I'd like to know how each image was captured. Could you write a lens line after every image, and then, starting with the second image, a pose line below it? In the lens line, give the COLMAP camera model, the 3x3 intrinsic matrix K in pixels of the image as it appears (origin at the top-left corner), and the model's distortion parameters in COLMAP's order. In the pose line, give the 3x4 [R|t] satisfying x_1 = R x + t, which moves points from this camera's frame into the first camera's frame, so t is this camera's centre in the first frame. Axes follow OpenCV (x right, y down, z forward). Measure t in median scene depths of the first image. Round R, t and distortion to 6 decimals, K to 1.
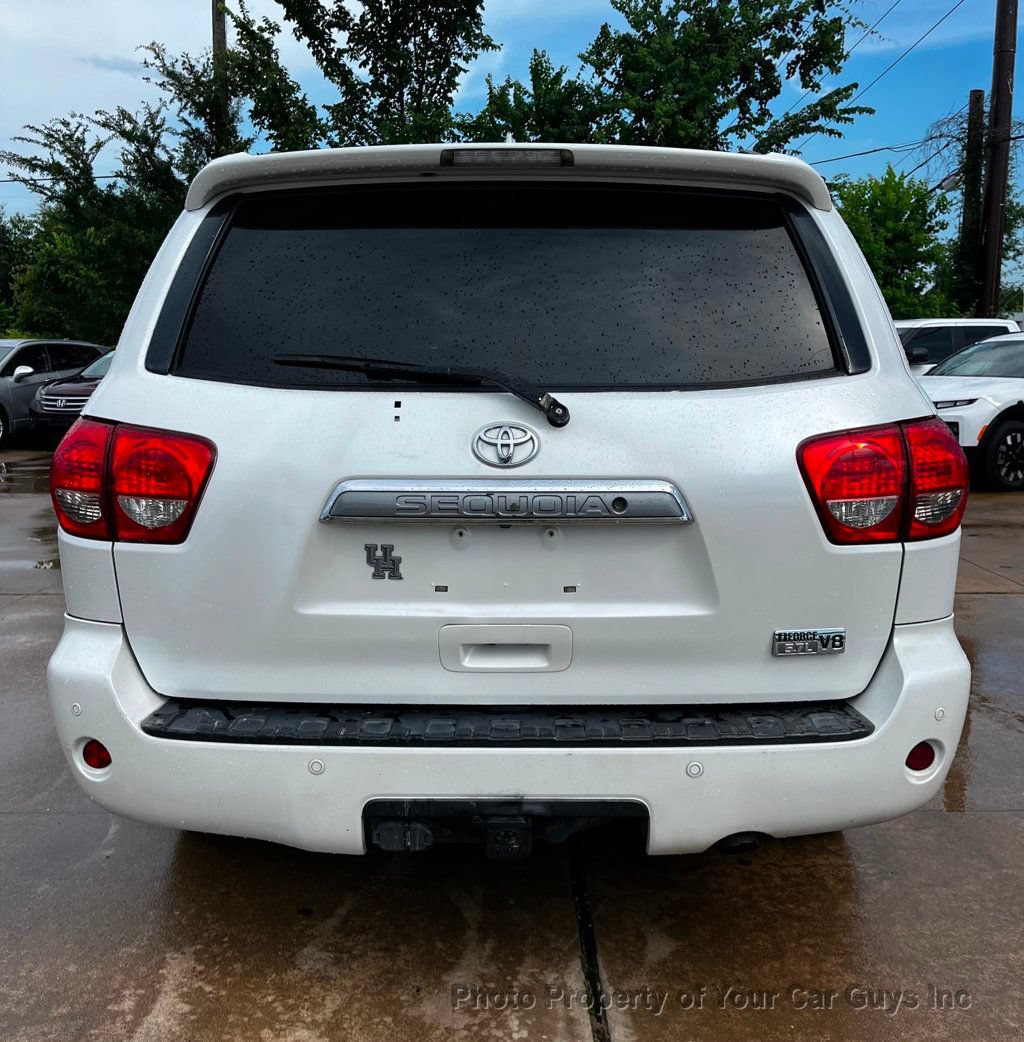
lens RADIAL K [[1011.8, 0, 512.0], [0, 1011.8, 521.0], [0, 0, 1]] dist [0.091289, -0.125289]
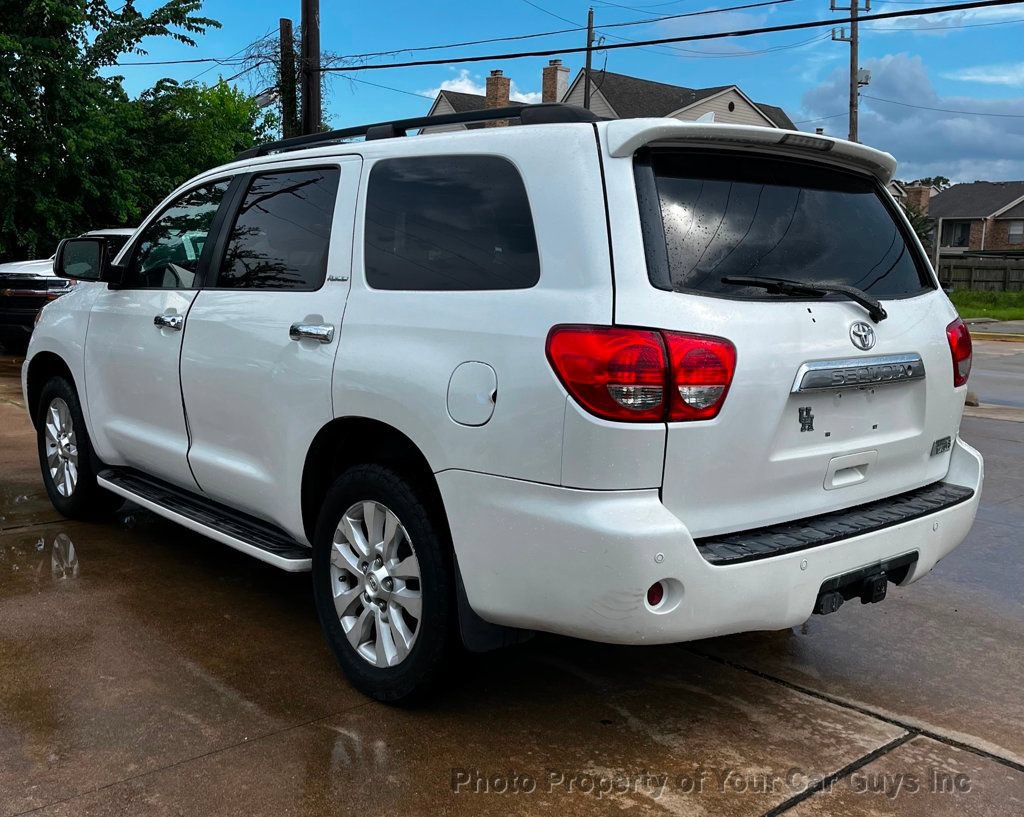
lens RADIAL K [[1025.2, 0, 511.1], [0, 1025.2, 428.8], [0, 0, 1]] dist [0.022564, 0.006631]
pose [[0.753959, -0.089759, 0.650760, -1.345063], [0.084684, 0.995636, 0.039214, -0.037708], [-0.651440, 0.025543, 0.758270, 0.158563]]
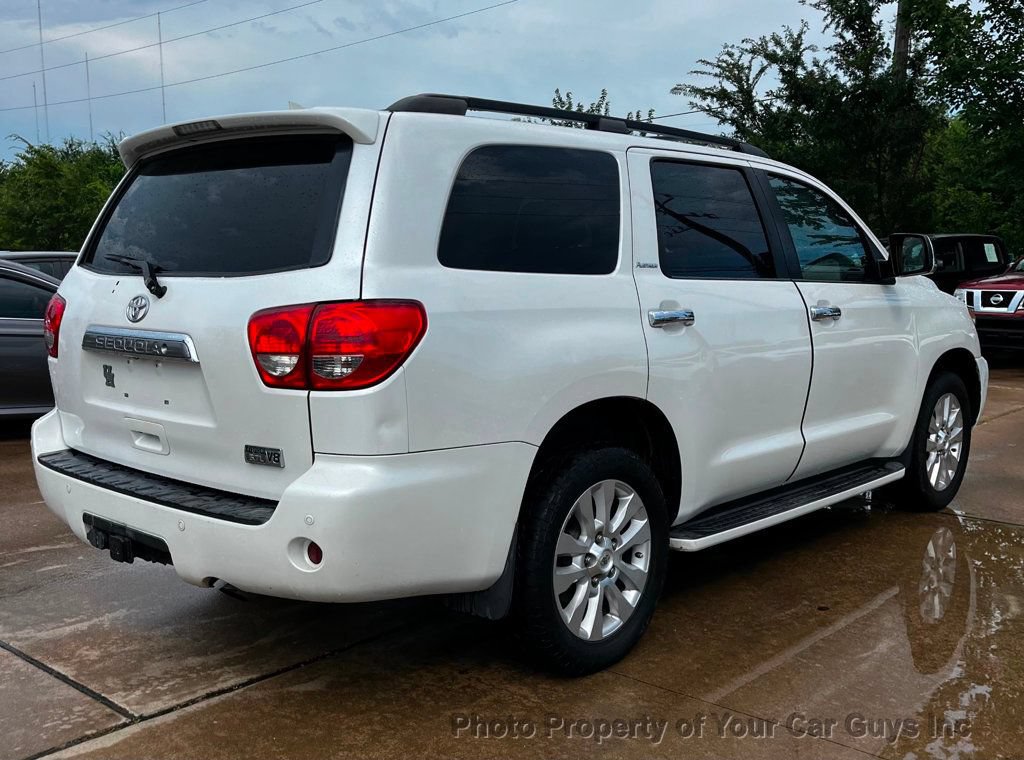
lens RADIAL K [[1020.0, 0, 512.2], [0, 1020.0, 396.5], [0, 0, 1]] dist [0.006634, 0.017849]
pose [[0.751309, 0.085511, -0.654387, 1.432129], [-0.102362, 0.994669, 0.012455, -0.014718], [0.651963, 0.057627, 0.756058, 0.151568]]
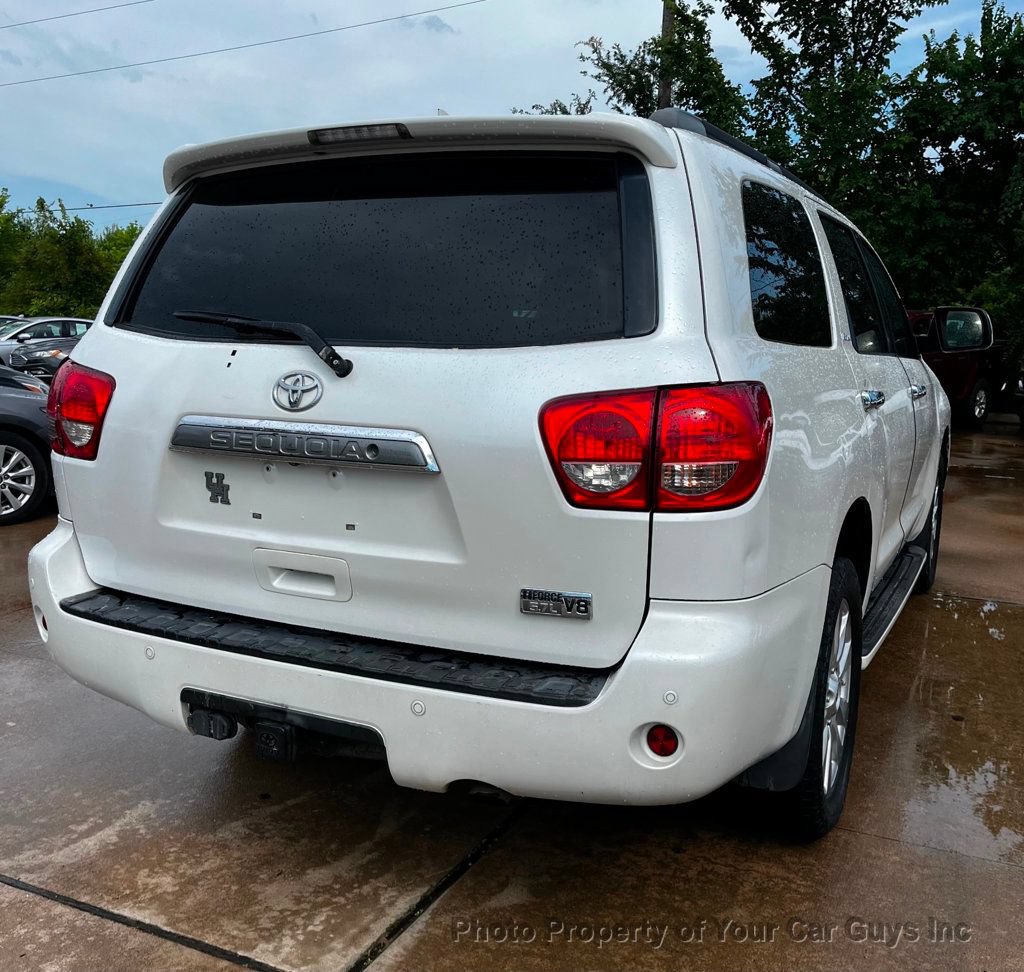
lens RADIAL K [[1021.9, 0, 512.0], [0, 1021.9, 486.0], [0, 0, 1]] dist [0.043077, -0.044709]
pose [[0.901292, 0.079653, -0.425826, 0.653085], [-0.084787, 0.996375, 0.006920, 0.001207], [0.424834, 0.029868, 0.904778, 0.076529]]
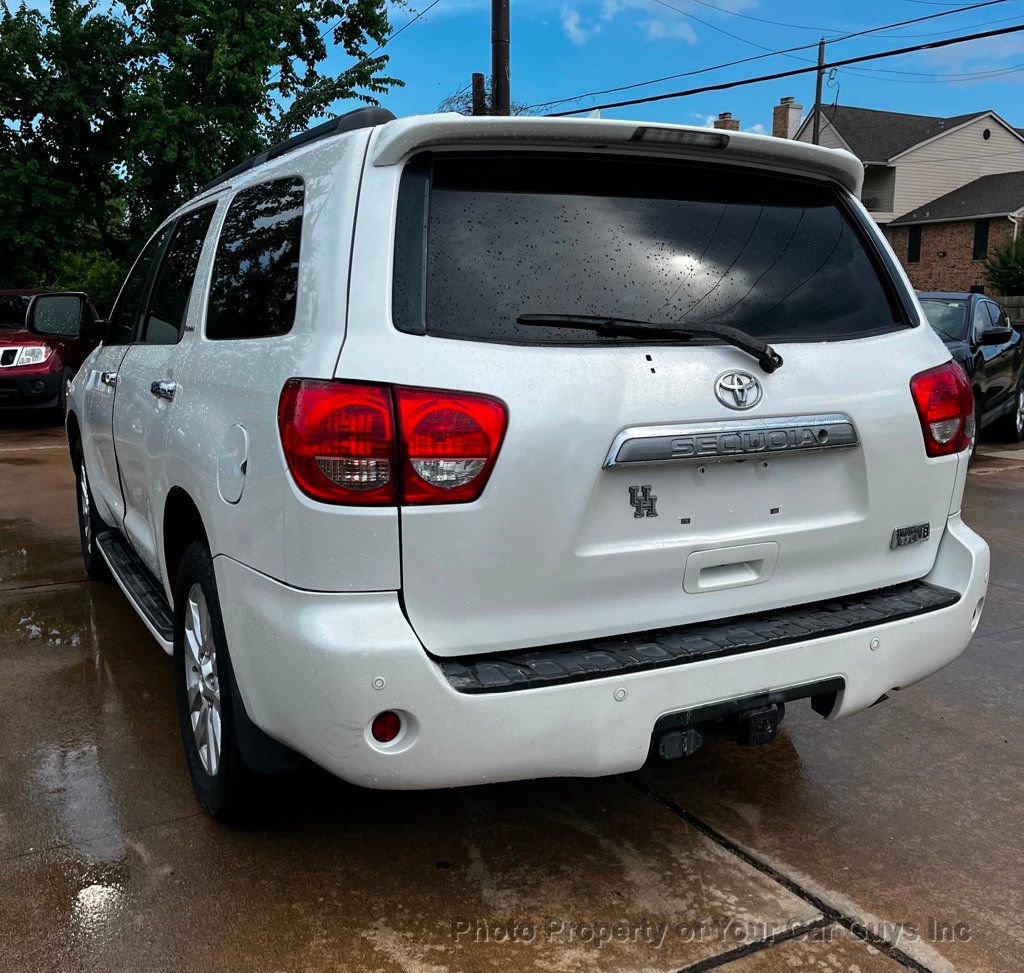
lens RADIAL K [[1021.9, 0, 512.0], [0, 1021.9, 486.5], [0, 0, 1]] dist [0.043077, -0.044709]
pose [[0.881184, -0.082341, 0.465547, -0.737746], [0.078997, 0.996516, 0.026728, -0.016198], [-0.466126, 0.013224, 0.884619, 0.083184]]
